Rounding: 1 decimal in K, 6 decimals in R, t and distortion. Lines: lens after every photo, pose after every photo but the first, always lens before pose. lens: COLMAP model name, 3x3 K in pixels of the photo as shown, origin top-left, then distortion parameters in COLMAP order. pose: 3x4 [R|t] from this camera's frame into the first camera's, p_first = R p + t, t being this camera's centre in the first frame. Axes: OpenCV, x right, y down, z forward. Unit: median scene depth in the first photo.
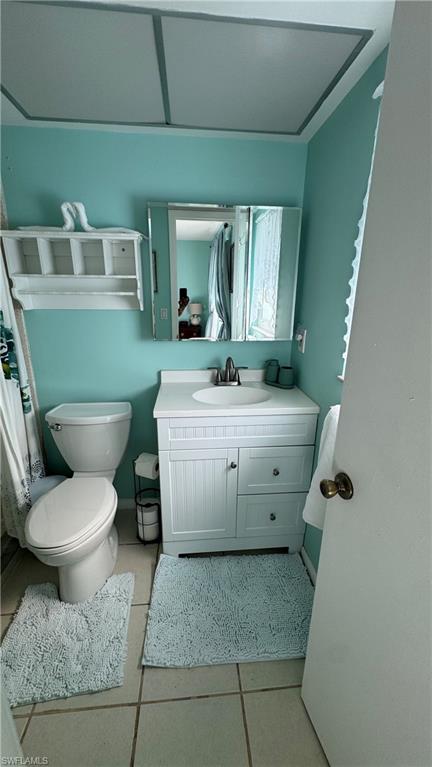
lens RADIAL K [[307.1, 0, 217.0], [0, 307.1, 385.1], [0, 0, 1]] dist [-0.001007, -0.000367]
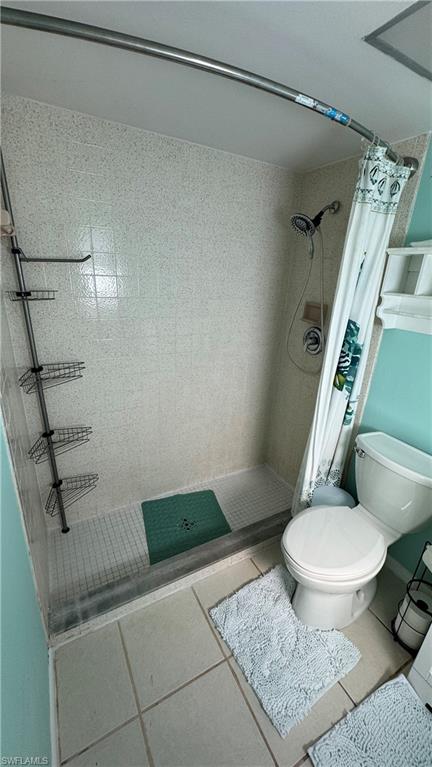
lens RADIAL K [[307.1, 0, 217.0], [0, 307.1, 385.1], [0, 0, 1]] dist [-0.001007, -0.000367]
pose [[0.404105, 0.330895, -0.852765, 0.038184], [-0.314429, 0.925716, 0.210201, -0.117411], [0.858972, 0.183191, 0.478130, 0.125204]]
